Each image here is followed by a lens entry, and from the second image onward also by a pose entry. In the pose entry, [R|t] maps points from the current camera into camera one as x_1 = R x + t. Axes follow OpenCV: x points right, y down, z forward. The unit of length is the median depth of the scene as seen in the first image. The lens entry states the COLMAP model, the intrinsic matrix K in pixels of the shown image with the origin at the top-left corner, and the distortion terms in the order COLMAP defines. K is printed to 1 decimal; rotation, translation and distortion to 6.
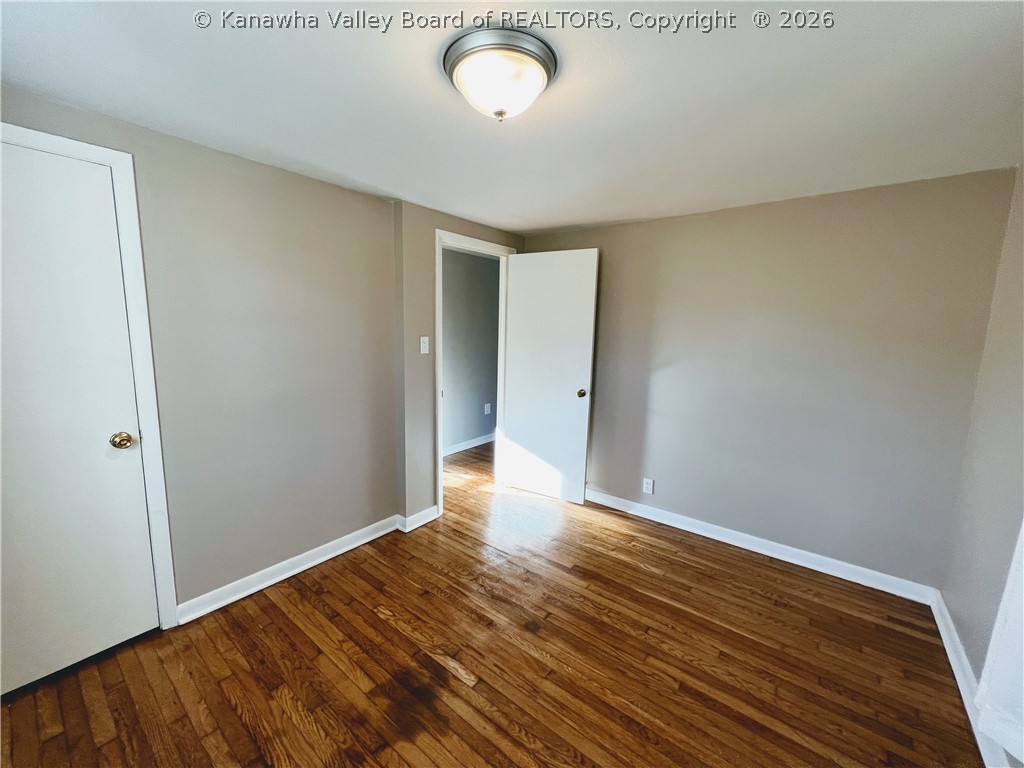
lens RADIAL K [[407.7, 0, 509.4], [0, 407.7, 381.5], [0, 0, 1]] dist [0.000663, 0.000493]
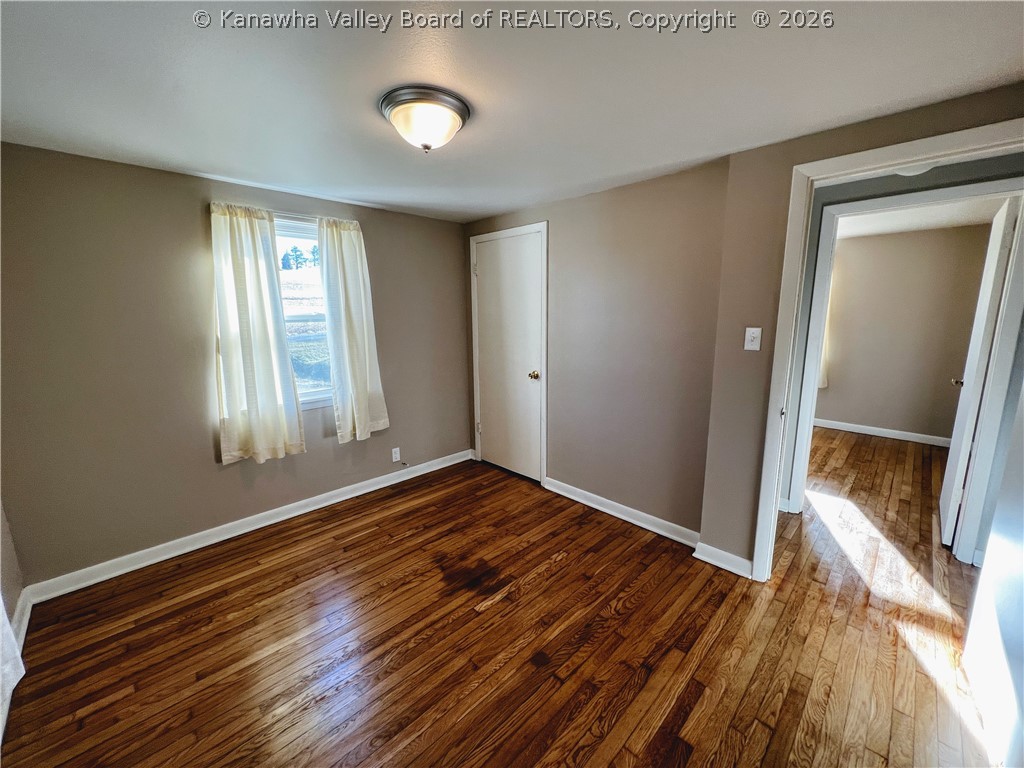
lens RADIAL K [[407.7, 0, 509.4], [0, 407.7, 381.5], [0, 0, 1]] dist [0.000663, 0.000493]
pose [[-0.121738, 0.151751, -0.980893, 0.908308], [-0.130813, 0.977170, 0.167410, -0.125763], [0.983904, 0.148694, -0.099107, 1.027151]]
